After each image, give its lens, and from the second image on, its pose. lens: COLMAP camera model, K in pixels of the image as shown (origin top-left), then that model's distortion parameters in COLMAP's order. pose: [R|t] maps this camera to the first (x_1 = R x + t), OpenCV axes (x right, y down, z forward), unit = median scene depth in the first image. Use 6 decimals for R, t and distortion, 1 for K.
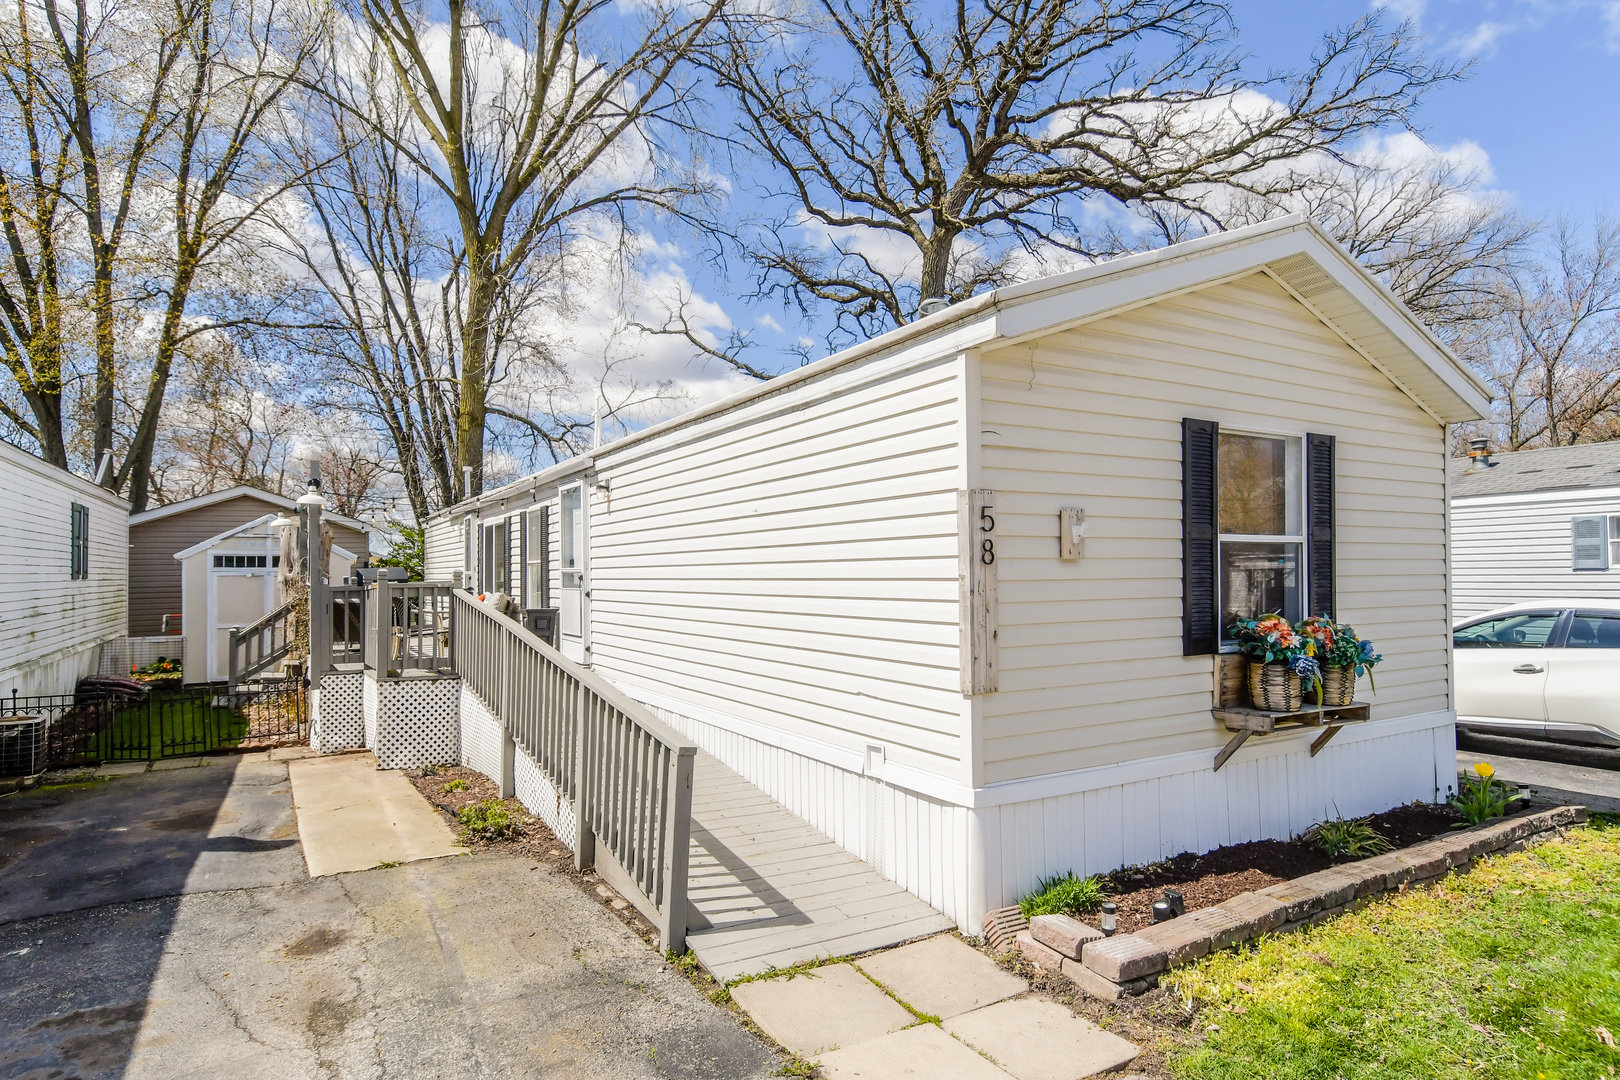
lens RADIAL K [[873.7, 0, 815.7], [0, 873.7, 537.9], [0, 0, 1]] dist [0.001622, -0.002457]
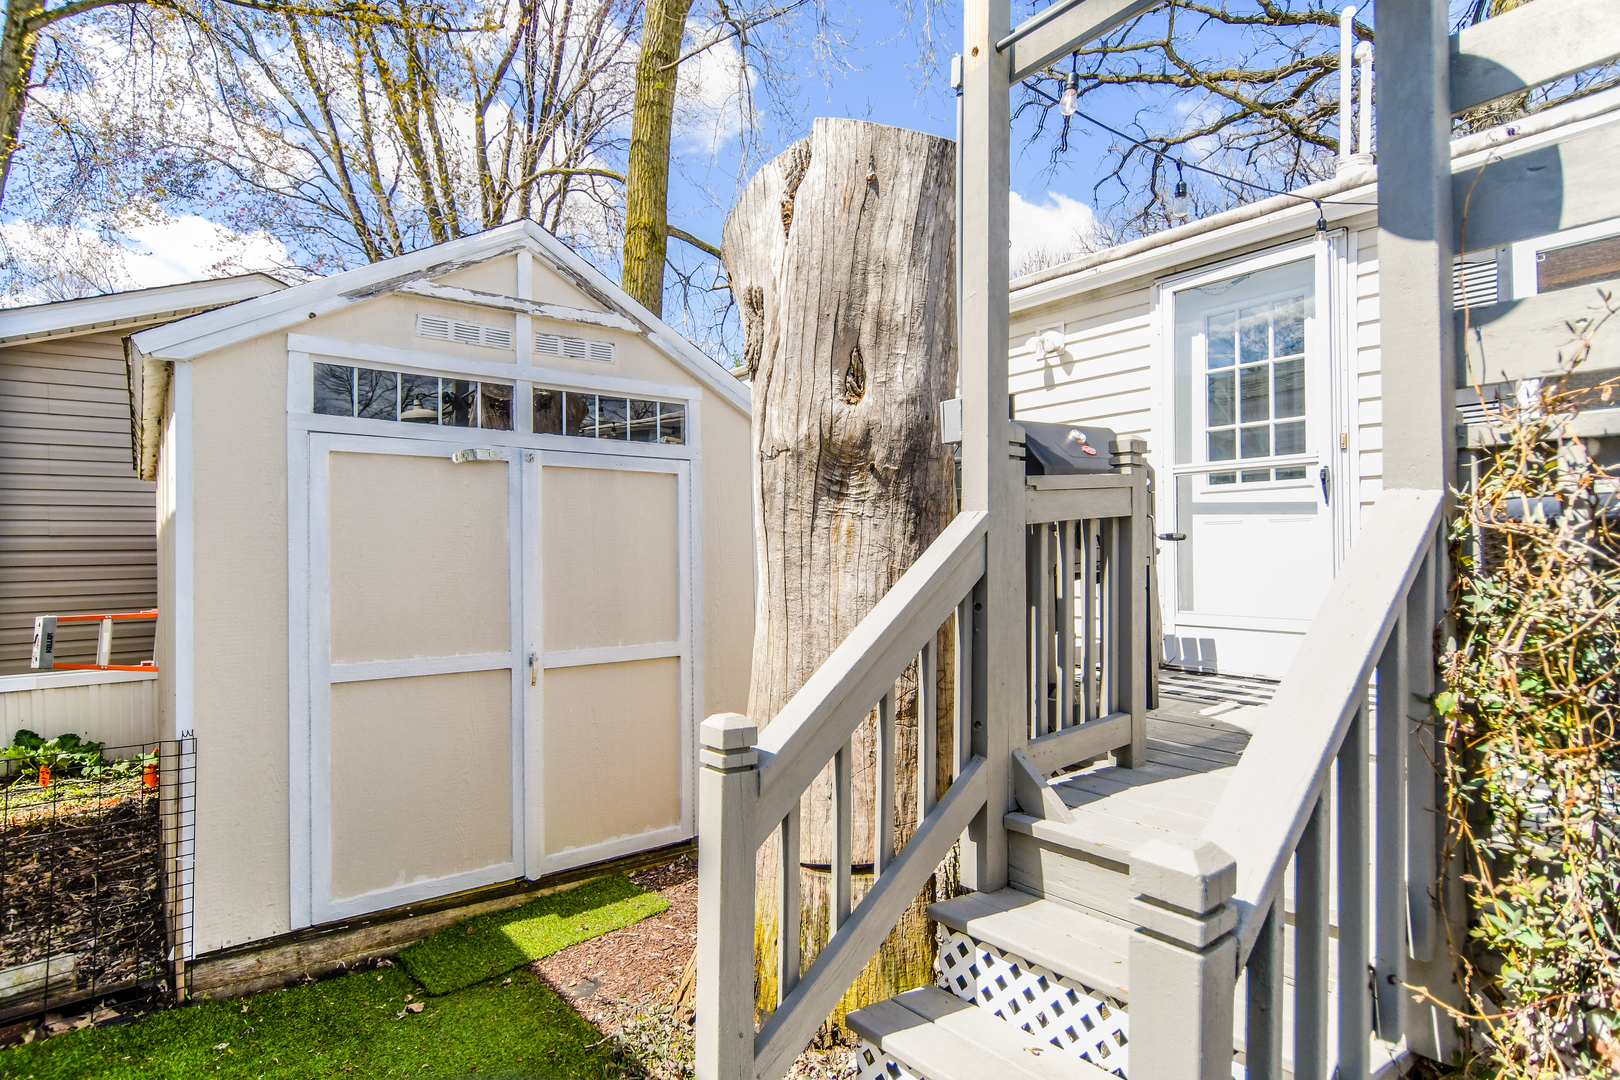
lens RADIAL K [[873.7, 0, 815.7], [0, 873.7, 537.9], [0, 0, 1]] dist [0.001622, -0.002457]
pose [[0.993104, 0.000435, 0.117235, -0.574987], [-0.001528, 0.999956, 0.009231, 0.062926], [-0.117226, -0.009347, 0.993061, 0.742421]]
